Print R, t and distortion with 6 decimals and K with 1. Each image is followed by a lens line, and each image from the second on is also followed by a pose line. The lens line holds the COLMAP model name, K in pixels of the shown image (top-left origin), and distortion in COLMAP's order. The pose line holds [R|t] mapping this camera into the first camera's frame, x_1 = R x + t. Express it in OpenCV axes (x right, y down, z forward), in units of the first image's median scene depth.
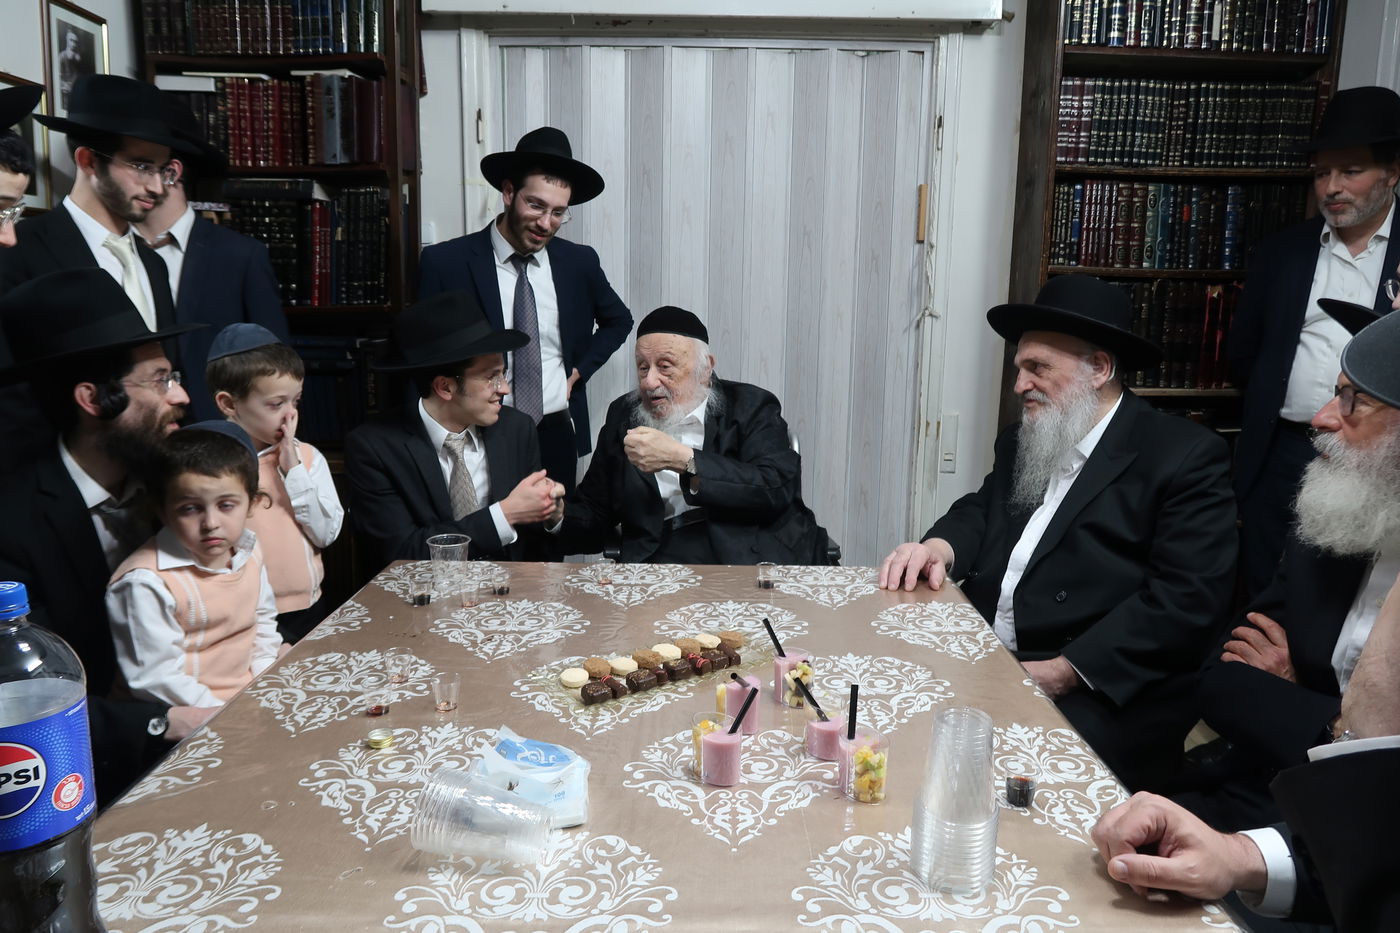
lens RADIAL K [[964.3, 0, 697.3], [0, 964.3, 456.6], [0, 0, 1]] dist [-0.023831, 0.006300]
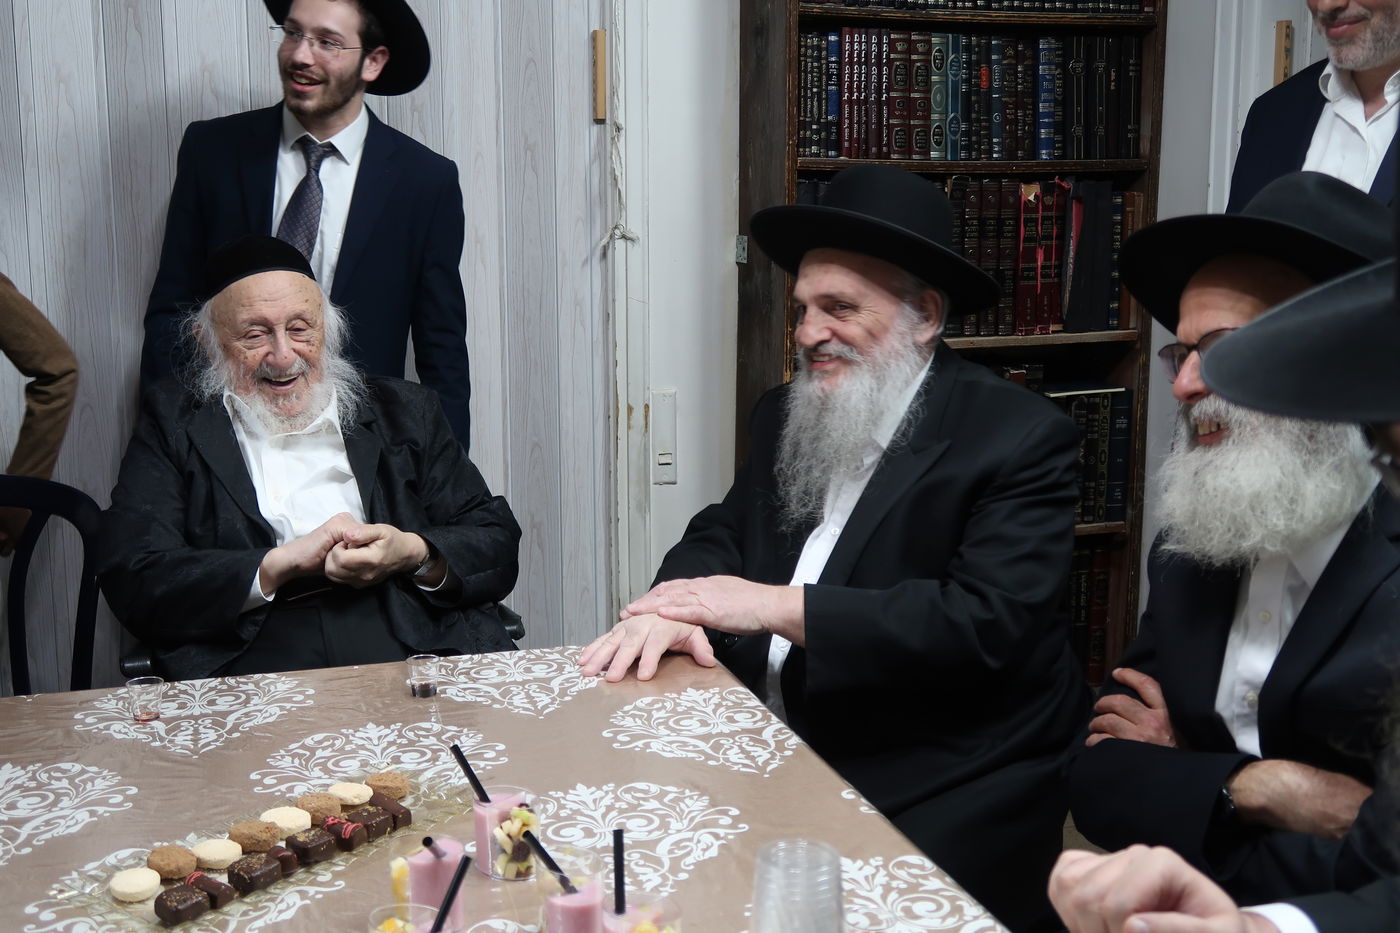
lens RADIAL K [[1609.0, 0, 694.4], [0, 1609.0, 450.3], [0, 0, 1]] dist [0.008201, 0.000000]
pose [[0.954384, -0.065949, 0.291209, -0.034699], [0.068919, 0.997622, 0.000059, -0.005831], [-0.290521, 0.020013, 0.956659, -0.023588]]
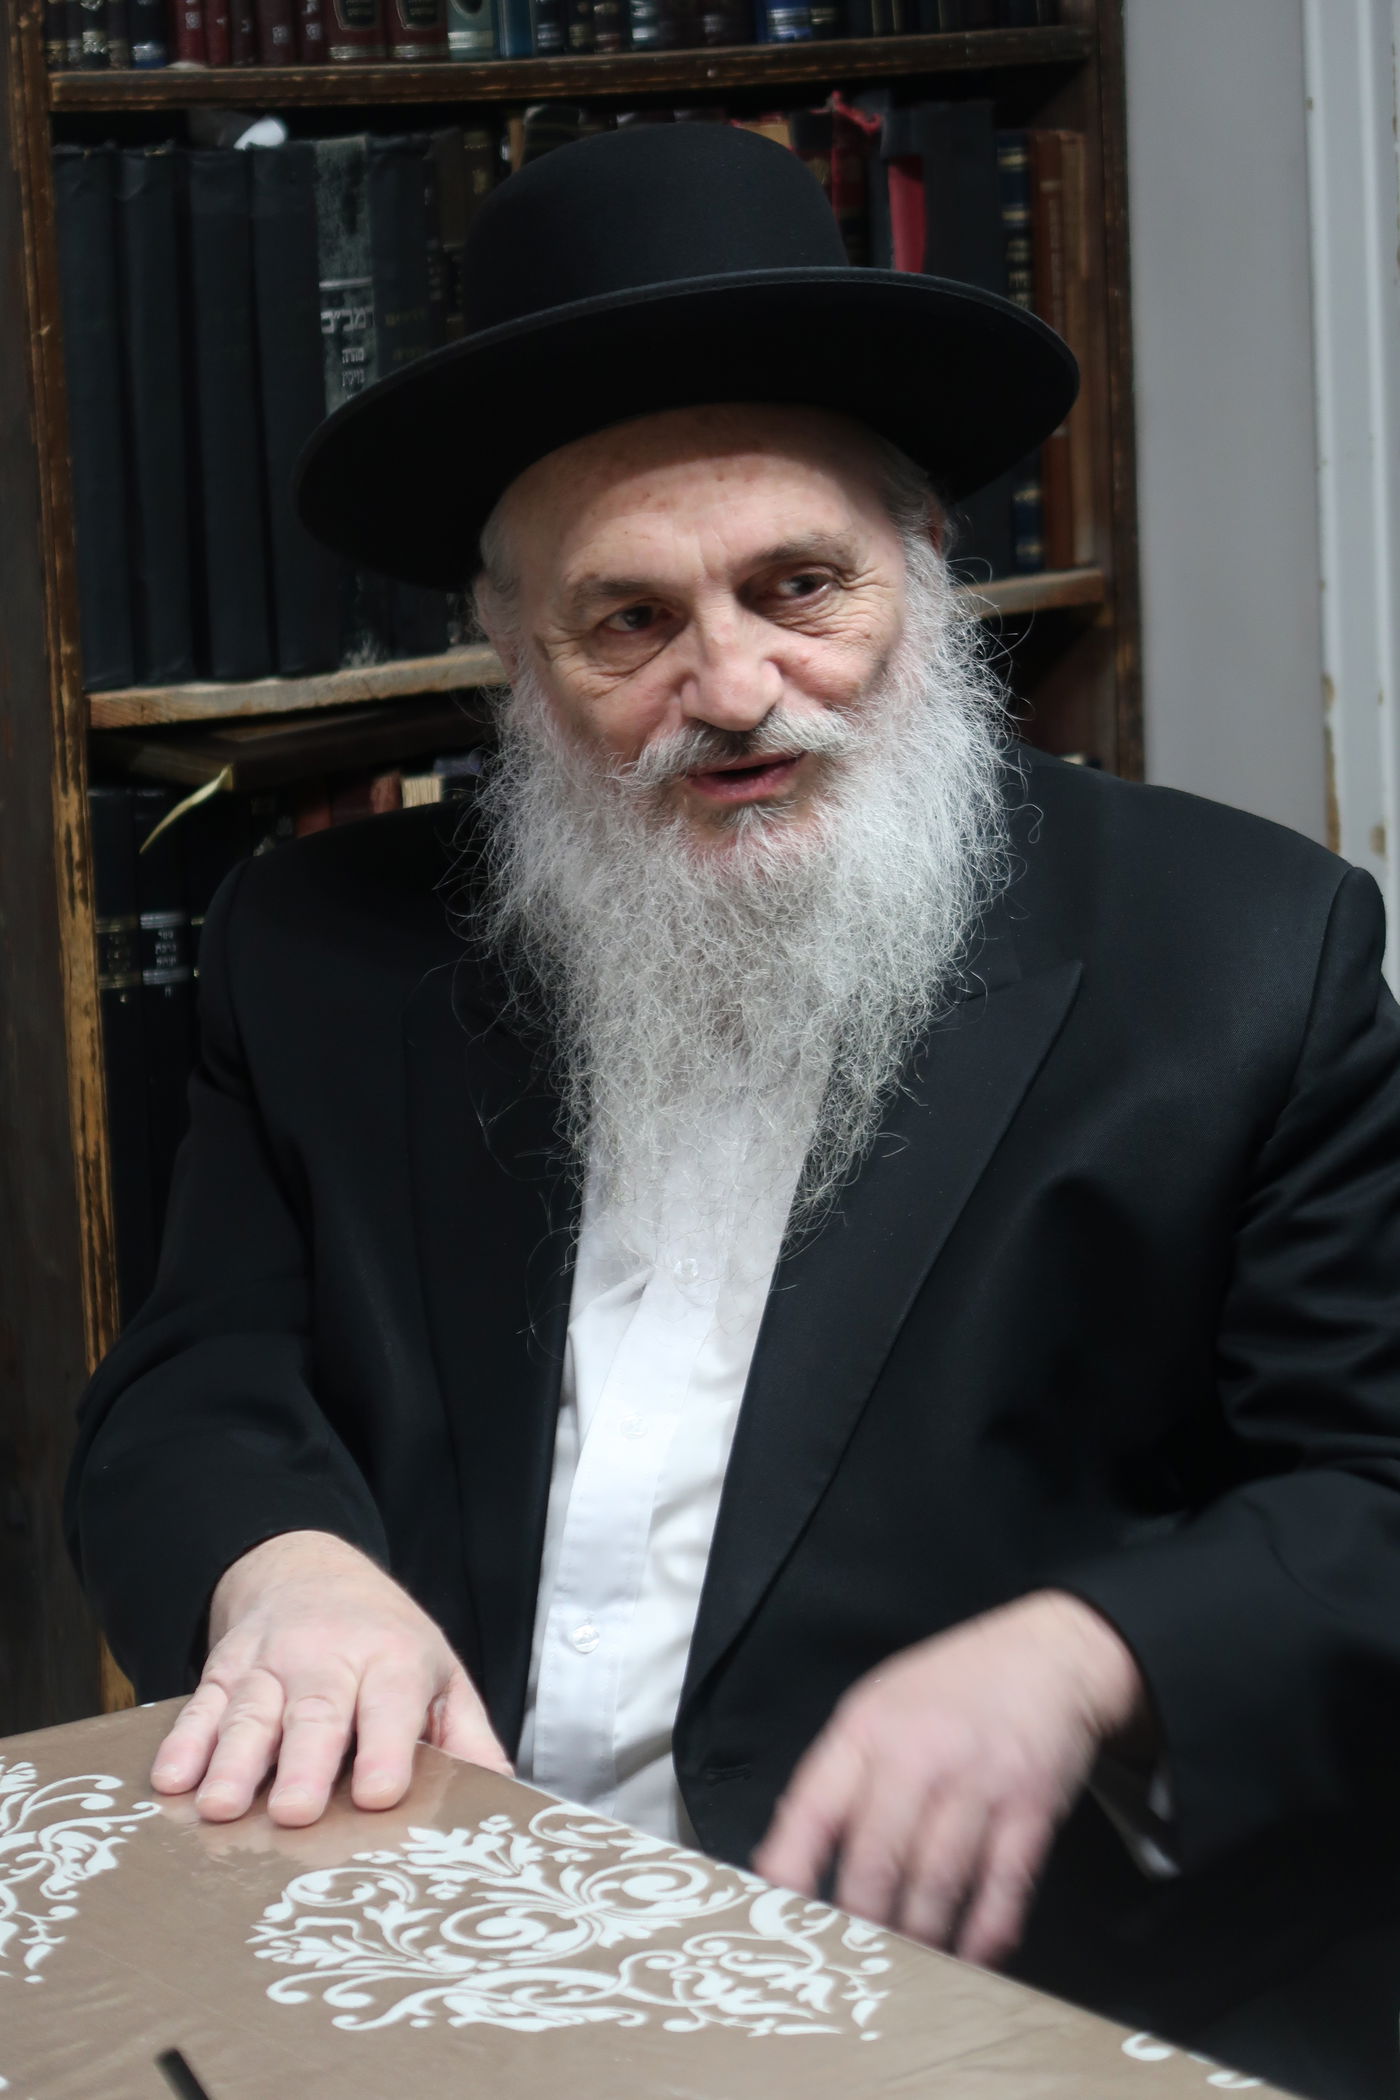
lens RADIAL K [[5865.8, 0, 815.3], [0, 5865.8, 1093.5], [0, 0, 1]] dist [-0.029913, 0.000000]
pose [[0.798028, -0.159327, 0.581176, -0.241482], [0.158010, 0.985996, 0.053338, -0.035954], [-0.581536, 0.049266, 0.812028, -0.043285]]
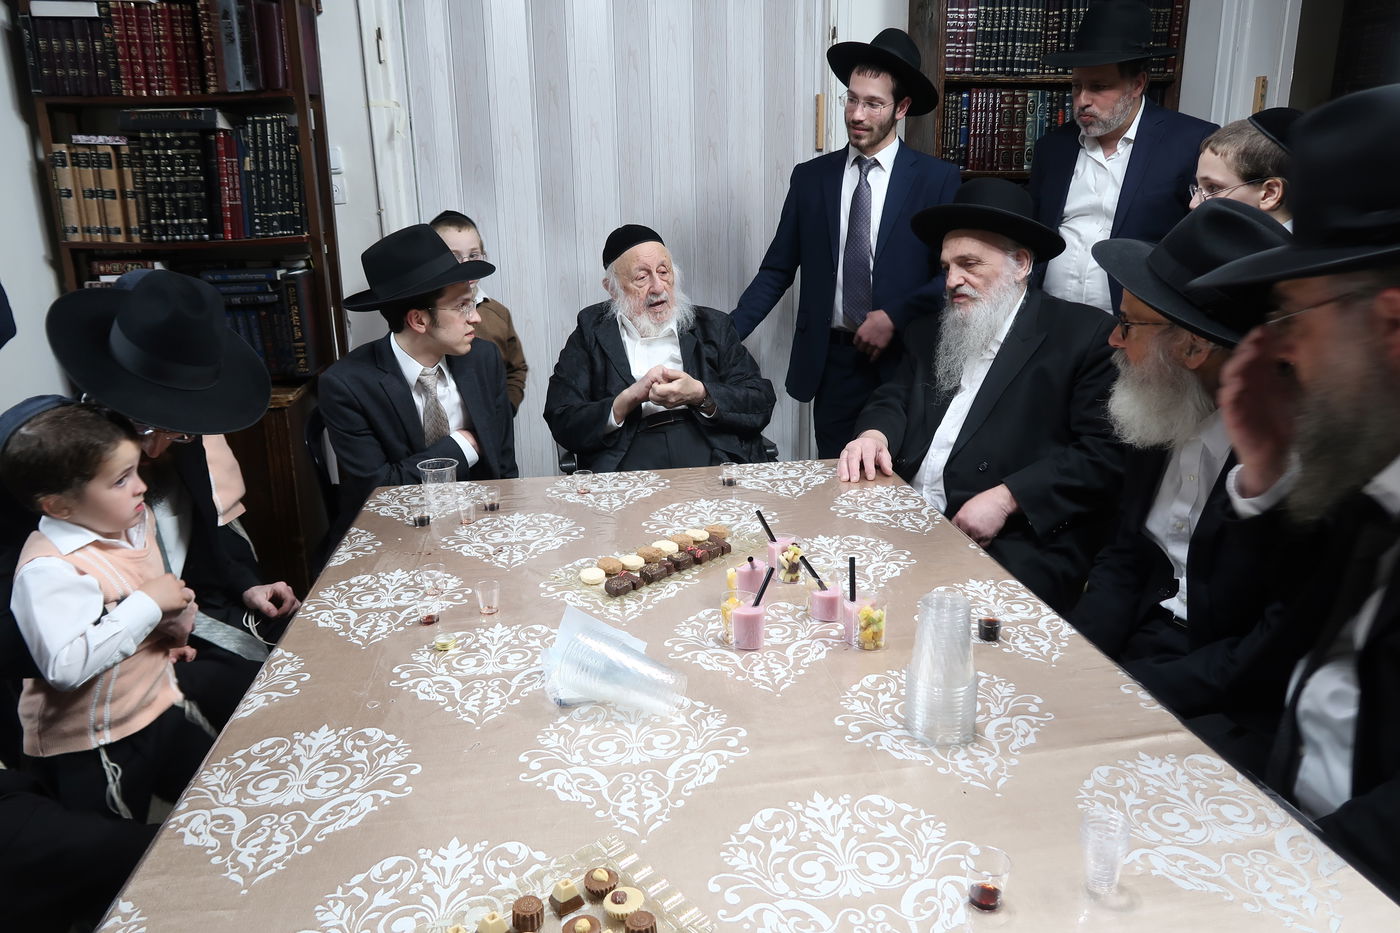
lens RADIAL K [[964.3, 0, 695.5], [0, 964.3, 458.3], [0, 0, 1]] dist [-0.023831, 0.006300]
pose [[0.989307, -0.072984, 0.126276, -0.069512], [0.059692, 0.992570, 0.106025, -0.010312], [-0.133076, -0.097354, 0.986313, -0.060773]]
